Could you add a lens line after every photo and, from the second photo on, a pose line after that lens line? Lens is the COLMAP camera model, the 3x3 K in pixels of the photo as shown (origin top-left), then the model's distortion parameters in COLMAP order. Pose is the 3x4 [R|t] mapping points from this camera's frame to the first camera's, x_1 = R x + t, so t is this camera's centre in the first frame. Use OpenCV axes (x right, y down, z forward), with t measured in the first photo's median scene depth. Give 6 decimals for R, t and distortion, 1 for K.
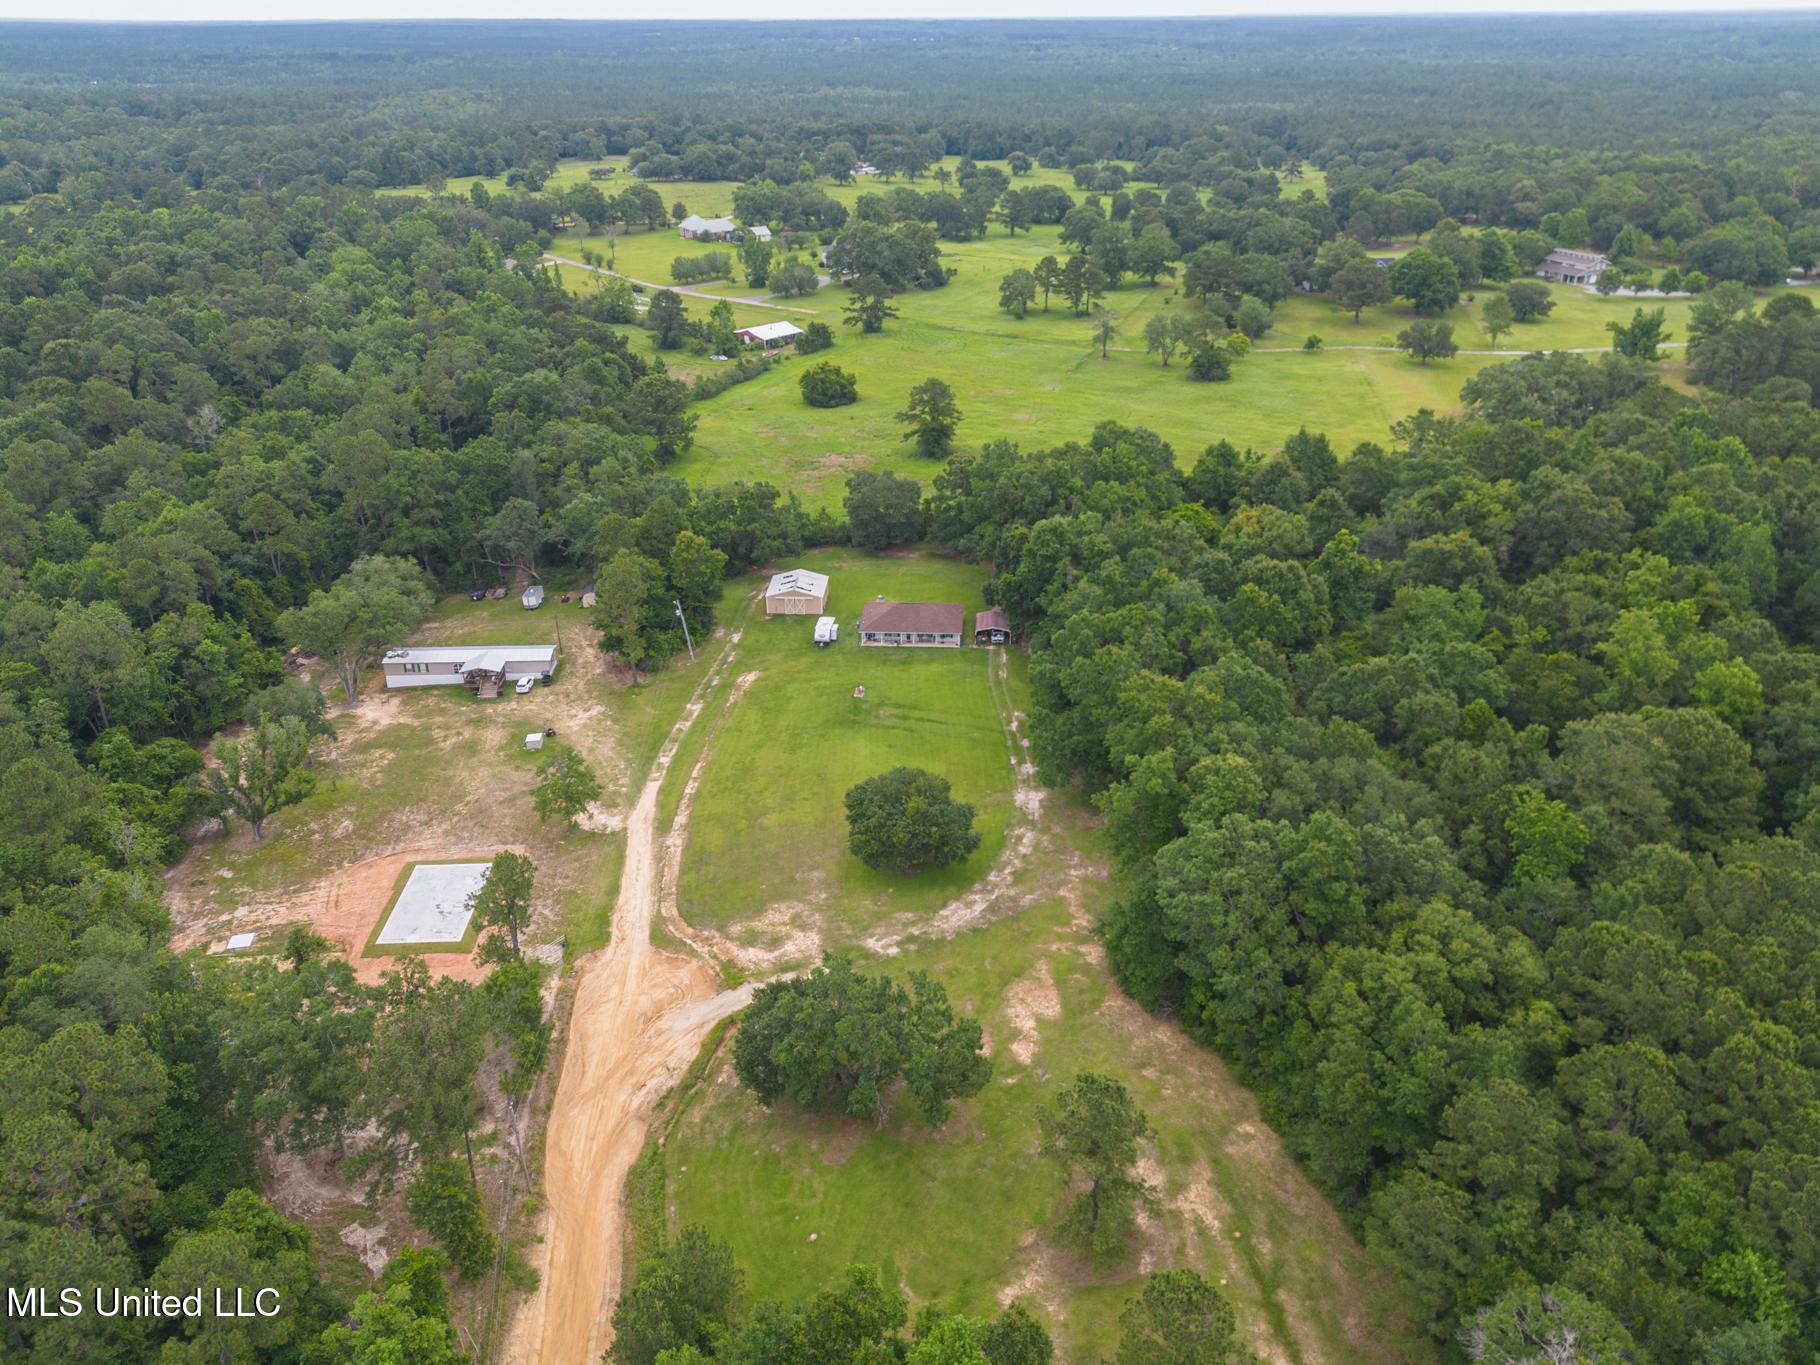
lens RADIAL K [[1274.5, 0, 910.4], [0, 1274.5, 679.8], [0, 0, 1]] dist [0.041373, -0.005642]
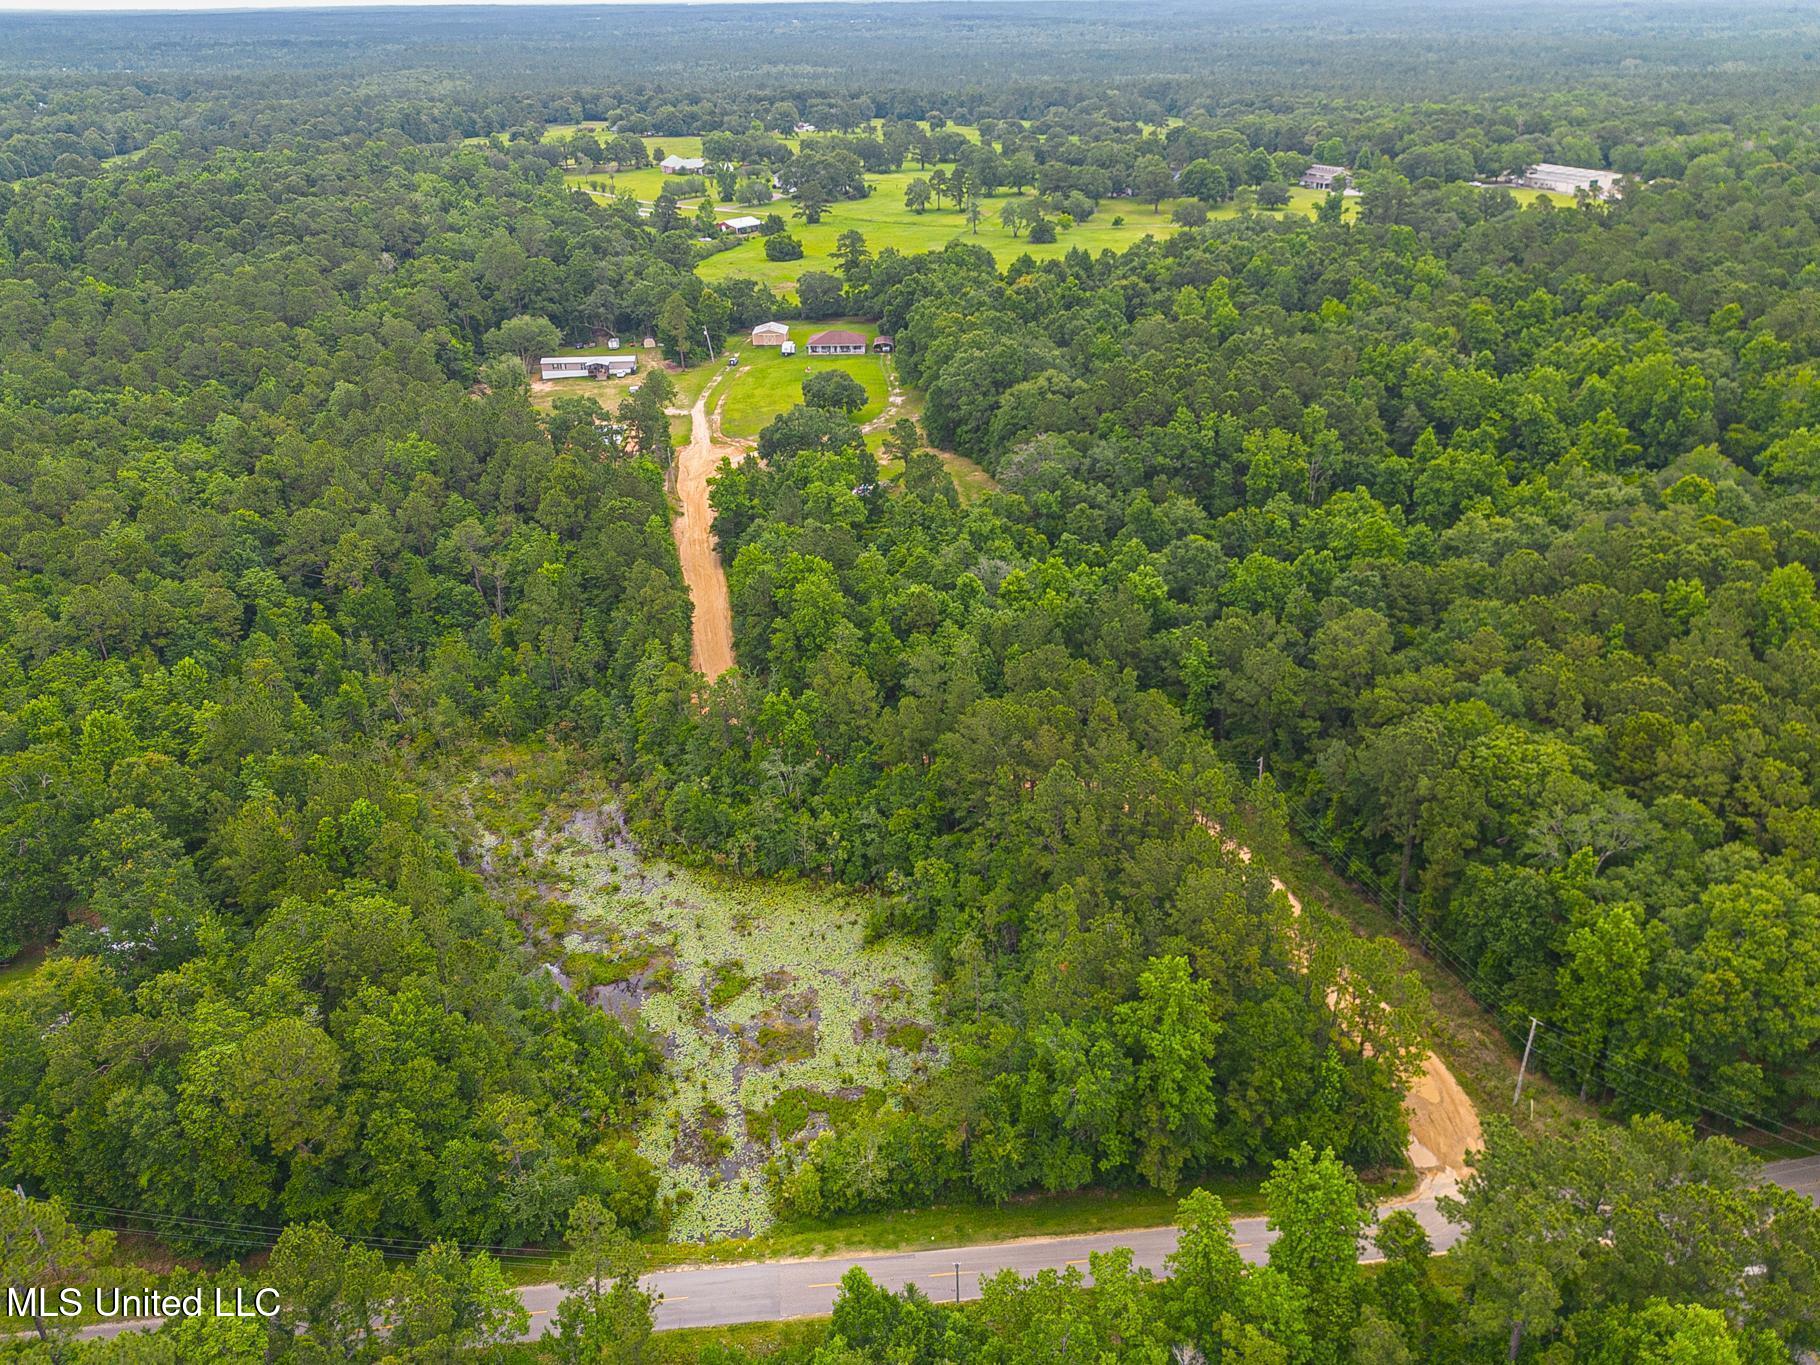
lens RADIAL K [[1274.5, 0, 906.9], [0, 1274.5, 685.6], [0, 0, 1]] dist [0.041373, -0.005642]
pose [[0.999181, -0.026564, 0.030516, 0.015637], [0.026139, 0.999557, 0.014256, 0.207468], [-0.030881, -0.013446, 0.999433, -0.395953]]
